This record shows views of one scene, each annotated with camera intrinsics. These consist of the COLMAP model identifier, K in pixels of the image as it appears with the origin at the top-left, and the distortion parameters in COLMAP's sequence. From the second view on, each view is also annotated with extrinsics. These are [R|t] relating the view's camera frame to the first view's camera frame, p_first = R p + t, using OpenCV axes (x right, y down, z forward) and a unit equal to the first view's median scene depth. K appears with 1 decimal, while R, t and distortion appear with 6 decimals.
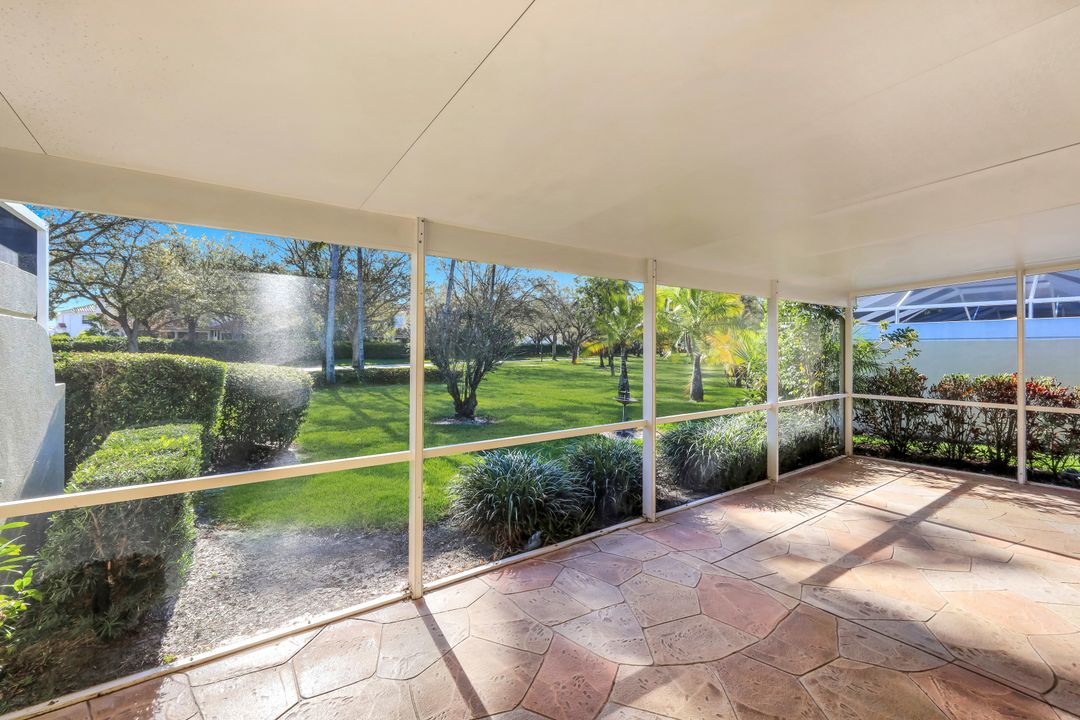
lens RADIAL K [[459.4, 0, 540.0], [0, 459.4, 360.0], [0, 0, 1]] dist [0.002477, 0.000254]
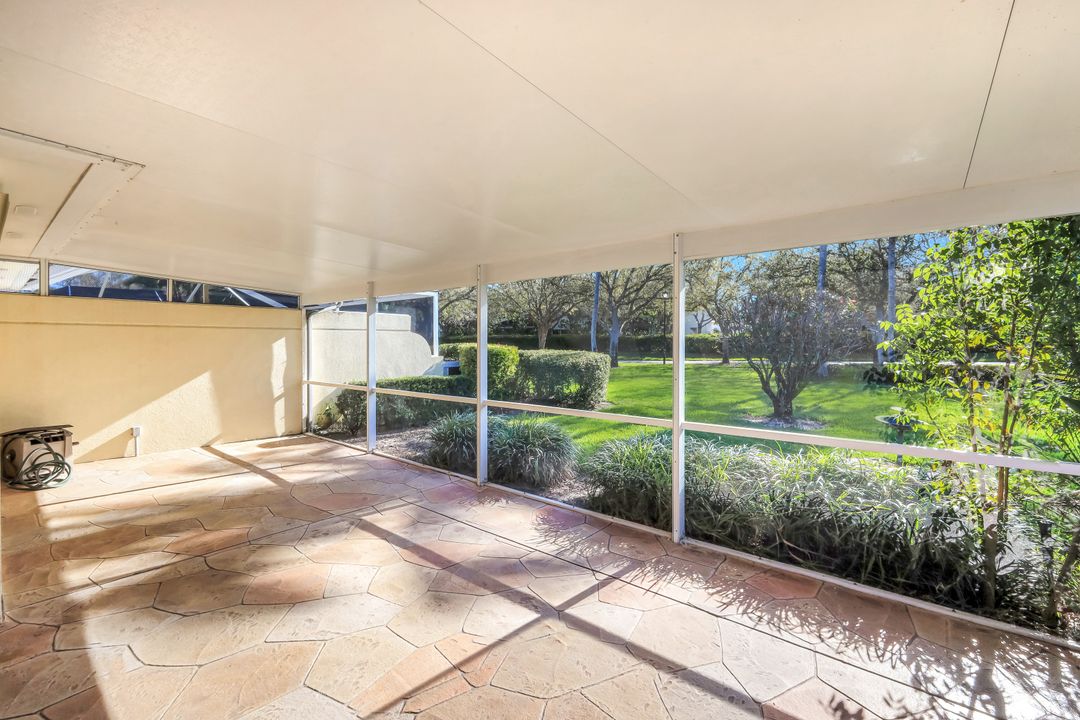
lens RADIAL K [[459.4, 0, 540.0], [0, 459.4, 360.0], [0, 0, 1]] dist [0.002477, 0.000254]
pose [[0.250244, 0.030614, -0.967699, 1.372661], [-0.009213, 0.999530, 0.029238, -0.013174], [0.968139, 0.001599, 0.250408, 0.812234]]
